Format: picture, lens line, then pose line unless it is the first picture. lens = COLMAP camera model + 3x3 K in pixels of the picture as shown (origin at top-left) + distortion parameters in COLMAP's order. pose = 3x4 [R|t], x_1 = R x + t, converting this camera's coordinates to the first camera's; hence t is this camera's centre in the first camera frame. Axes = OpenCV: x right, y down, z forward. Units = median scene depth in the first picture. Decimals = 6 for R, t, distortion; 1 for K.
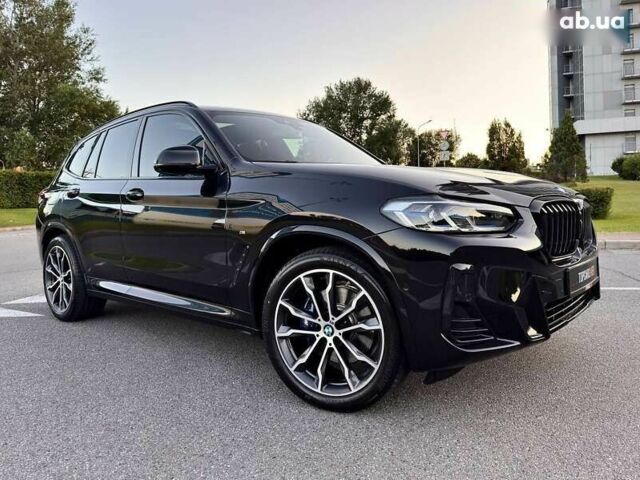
lens RADIAL K [[484.4, 0, 332.6], [0, 484.4, 218.4], [0, 0, 1]] dist [0.071324, -0.094261]
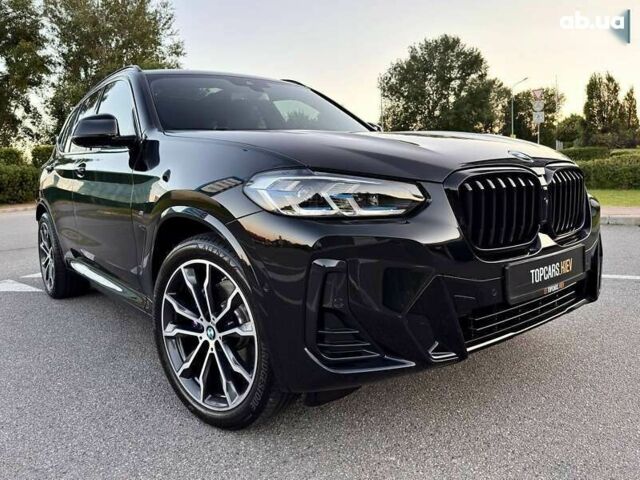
lens RADIAL K [[505.6, 0, 321.4], [0, 505.6, 220.7], [0, 0, 1]] dist [0.005469, -0.003552]
pose [[0.981991, 0.005125, -0.188858, 0.184177], [0.006695, 0.998060, 0.061897, -0.006902], [0.188809, -0.062047, 0.980052, 0.107863]]
